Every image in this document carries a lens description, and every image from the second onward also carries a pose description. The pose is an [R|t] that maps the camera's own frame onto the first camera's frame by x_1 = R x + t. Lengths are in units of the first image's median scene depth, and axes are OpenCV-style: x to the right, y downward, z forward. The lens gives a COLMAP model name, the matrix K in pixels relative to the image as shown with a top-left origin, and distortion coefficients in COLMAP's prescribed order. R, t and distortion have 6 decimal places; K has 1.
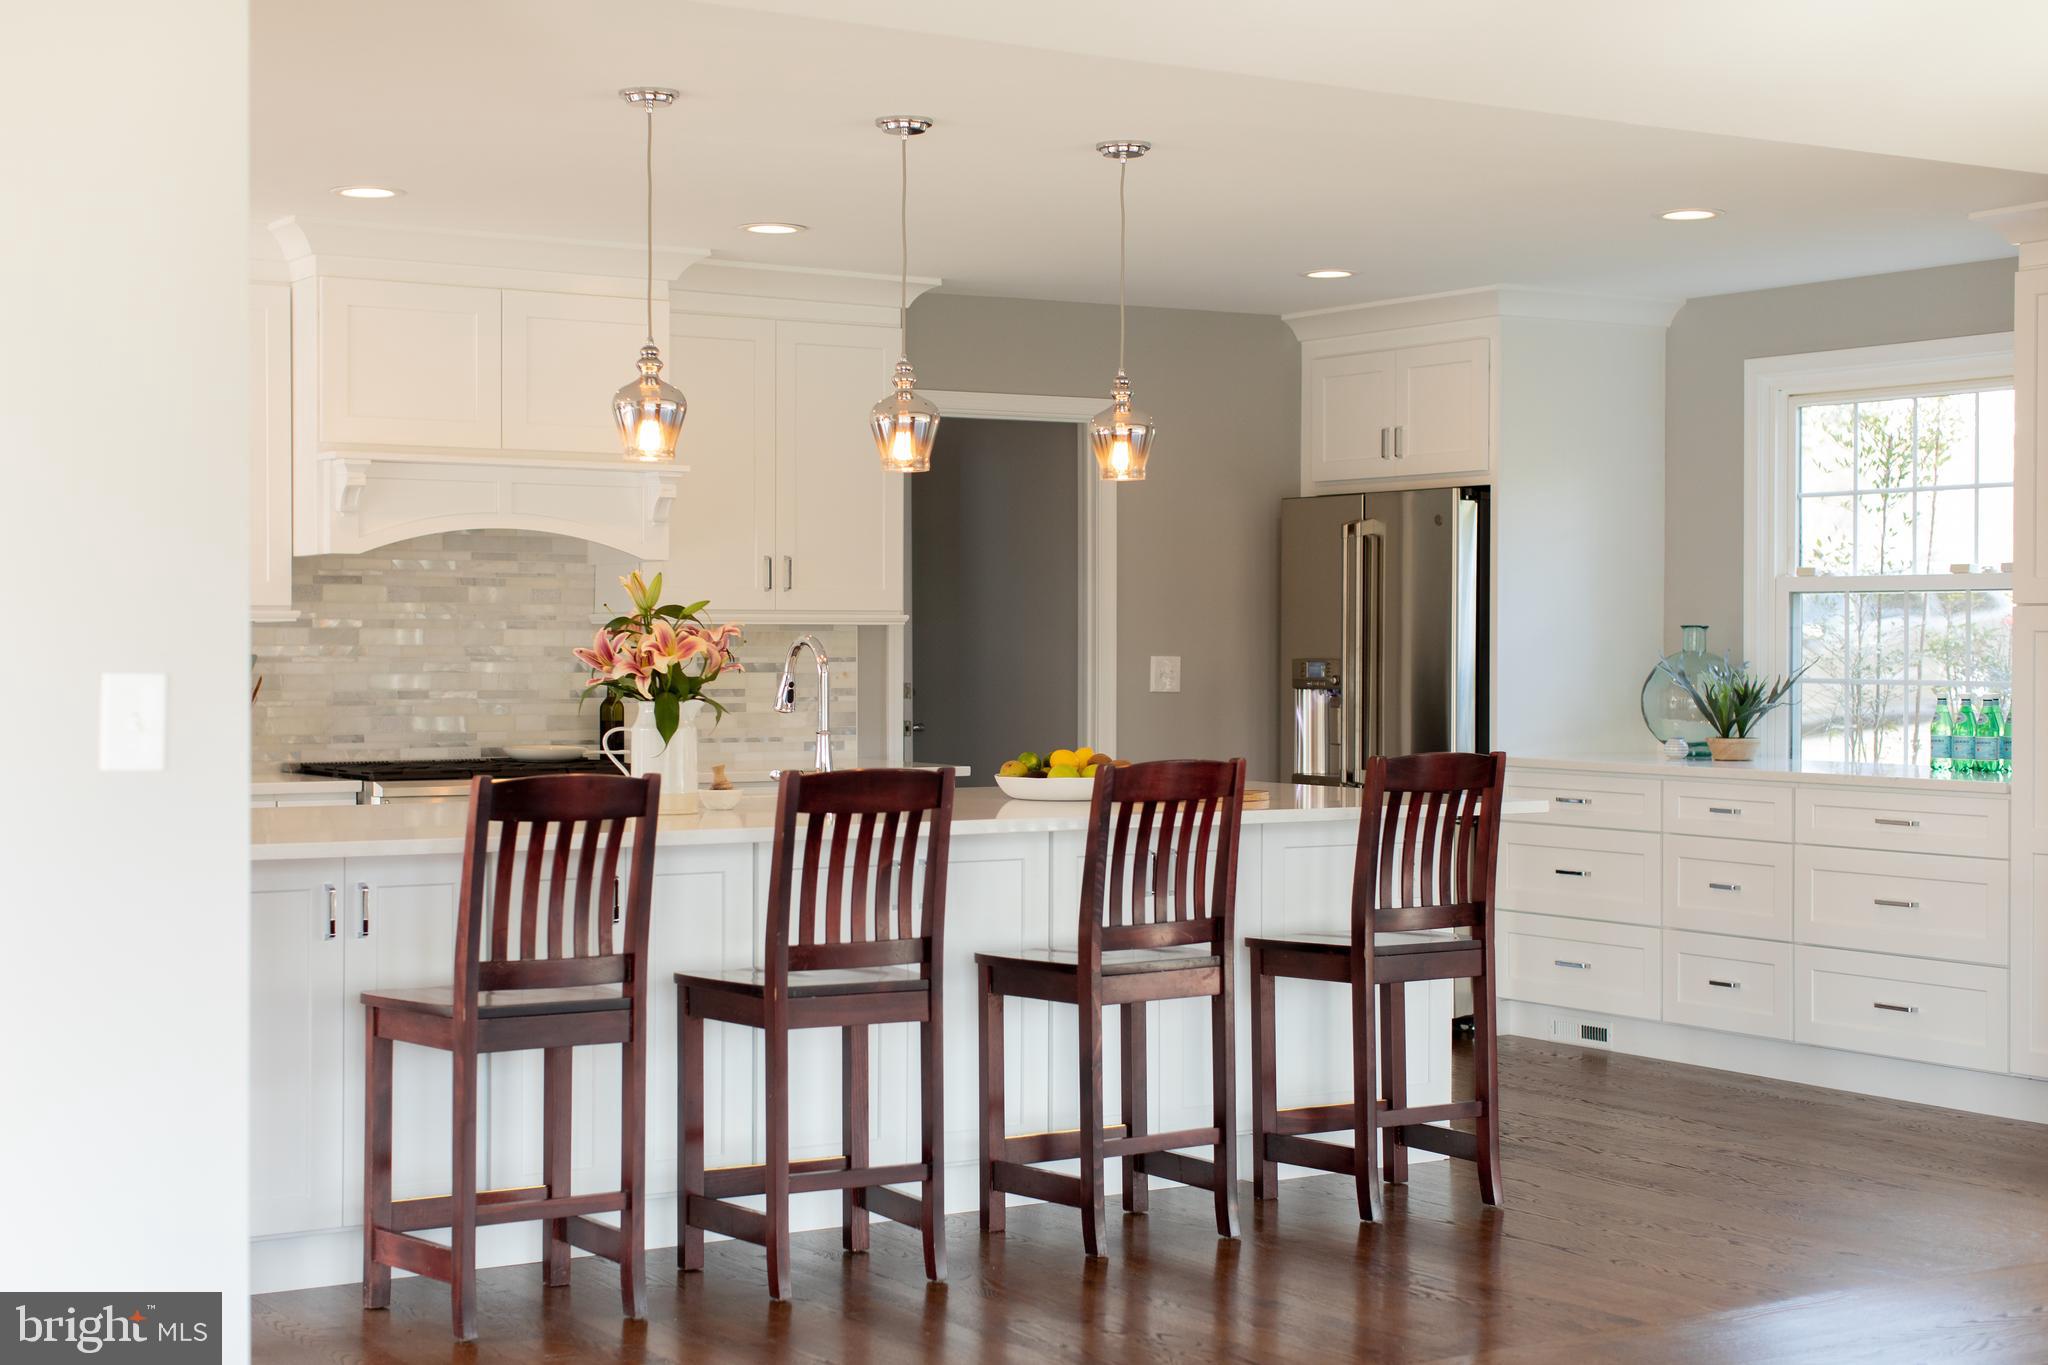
lens RADIAL K [[3016.4, 0, 1015.3], [0, 3016.4, 711.1], [0, 0, 1]] dist [0.002221, -0.024156]
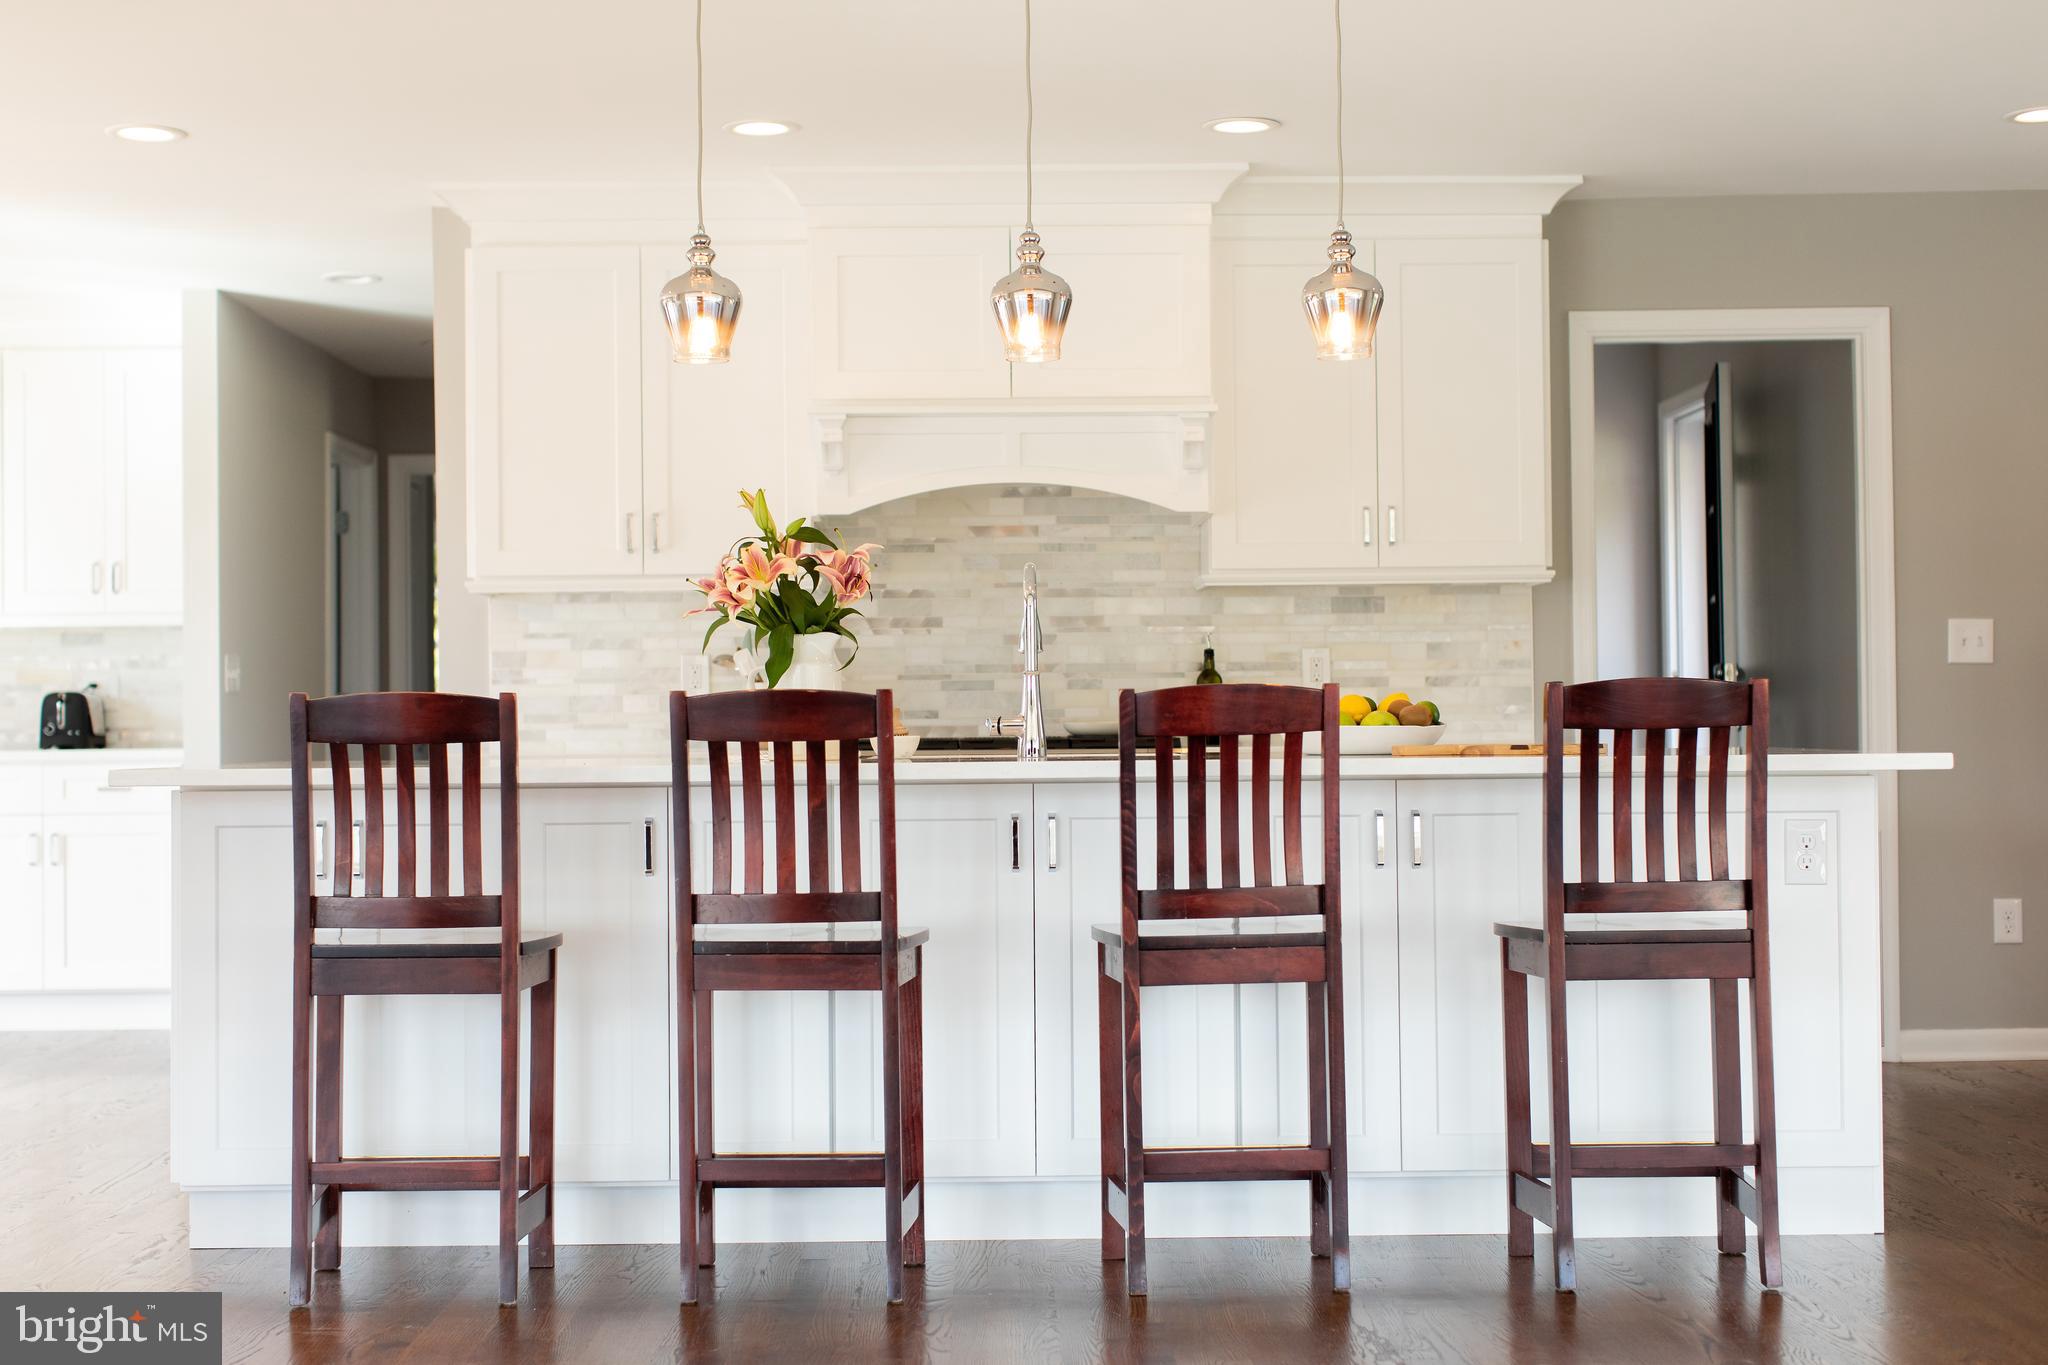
lens RADIAL K [[2968.5, 0, 1024.0], [0, 2968.5, 682.5], [0, 0, 1]] dist [0.021659, 0.054559]
pose [[0.844111, -0.017561, -0.535881, 0.305786], [-0.000633, 0.999430, -0.033749, 0.030301], [0.536169, 0.028827, 0.843619, 0.218068]]
